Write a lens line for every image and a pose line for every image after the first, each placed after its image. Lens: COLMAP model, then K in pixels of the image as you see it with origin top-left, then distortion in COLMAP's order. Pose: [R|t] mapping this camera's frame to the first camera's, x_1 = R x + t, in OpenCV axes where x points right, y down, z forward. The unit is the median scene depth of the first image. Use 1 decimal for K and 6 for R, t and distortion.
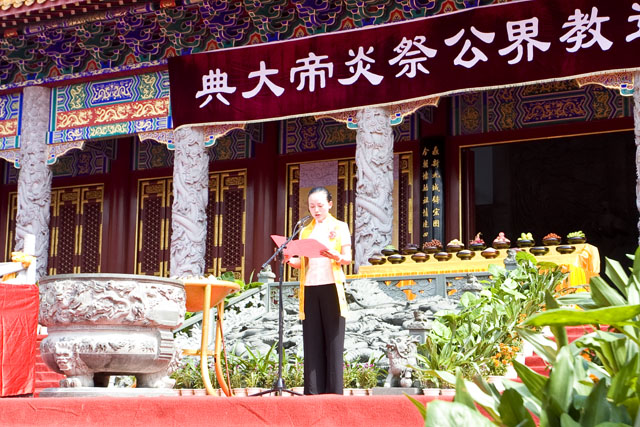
lens RADIAL K [[1284.9, 0, 321.5], [0, 1284.9, 227.4], [0, 0, 1]] dist [0.024526, 0.421682]
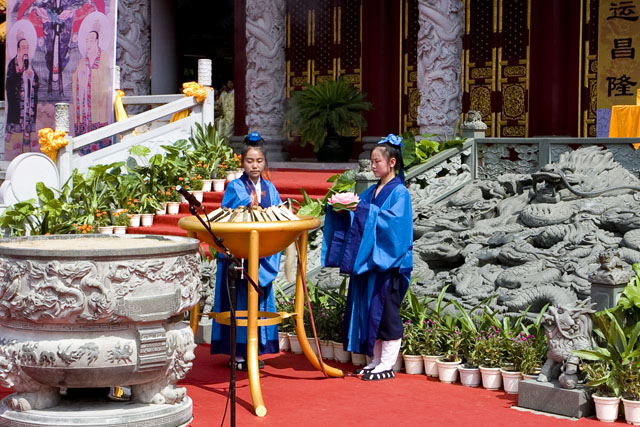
lens RADIAL K [[1284.9, 0, 321.5], [0, 1284.9, 227.4], [0, 0, 1]] dist [0.024526, 0.421682]
pose [[0.935362, 0.026534, -0.352695, 0.102249], [0.061273, 0.969948, 0.235469, -0.063579], [0.348344, -0.241859, 0.905627, 0.238597]]
